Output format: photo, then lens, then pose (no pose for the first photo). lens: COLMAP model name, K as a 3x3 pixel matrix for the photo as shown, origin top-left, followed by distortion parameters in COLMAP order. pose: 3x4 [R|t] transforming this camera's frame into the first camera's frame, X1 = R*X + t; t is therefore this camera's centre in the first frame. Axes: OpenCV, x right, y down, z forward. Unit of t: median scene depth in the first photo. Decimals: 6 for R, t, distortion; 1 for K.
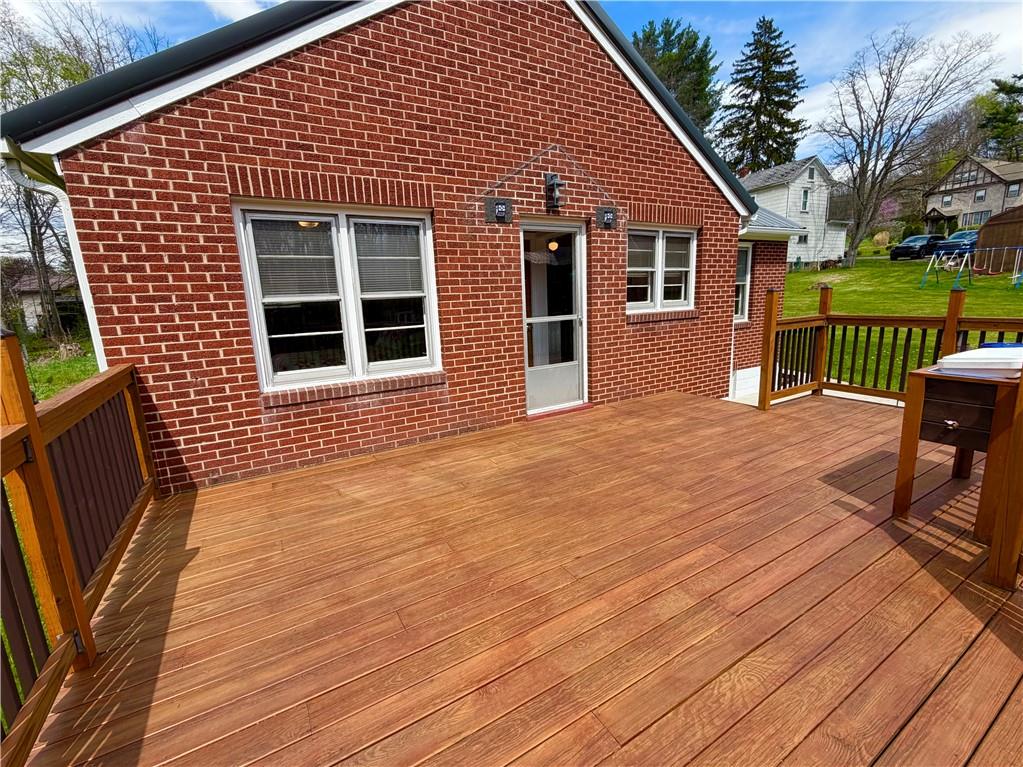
lens RADIAL K [[438.0, 0, 495.5], [0, 438.0, 381.2], [0, 0, 1]] dist [0.000018, -0.000185]
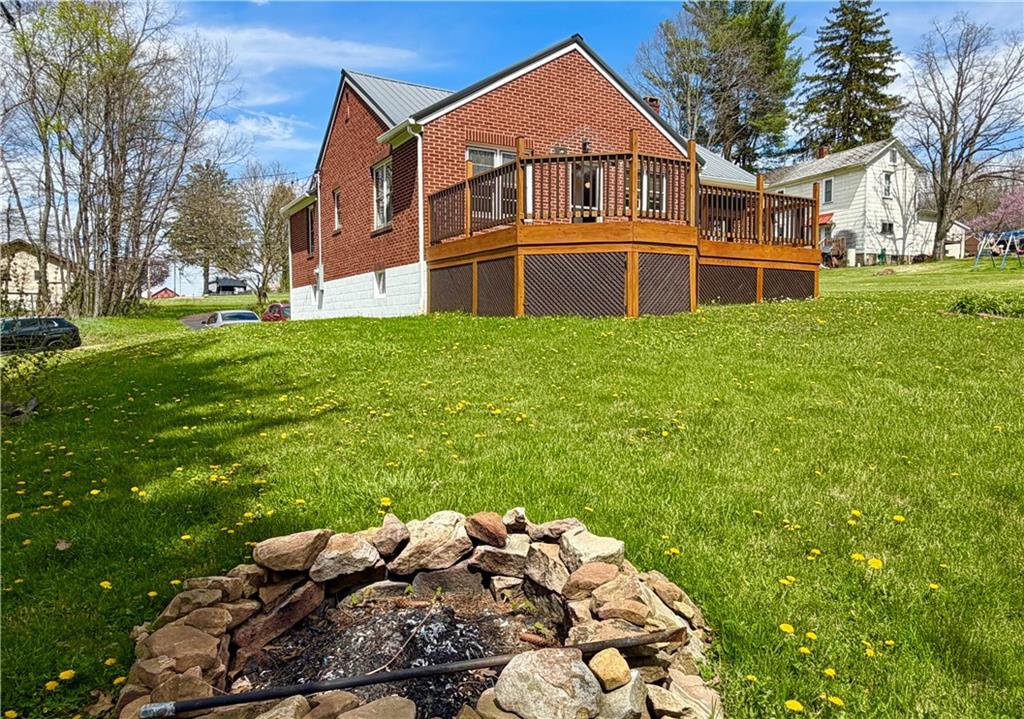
lens RADIAL K [[662.6, 0, 512.0], [0, 662.6, 359.5], [0, 0, 1]] dist [0.001527, 0.002144]
pose [[0.999227, 0.039188, -0.002972, -0.016387], [-0.039242, 0.990783, -0.129650, 0.094715], [-0.002136, 0.129666, 0.991555, -0.189983]]
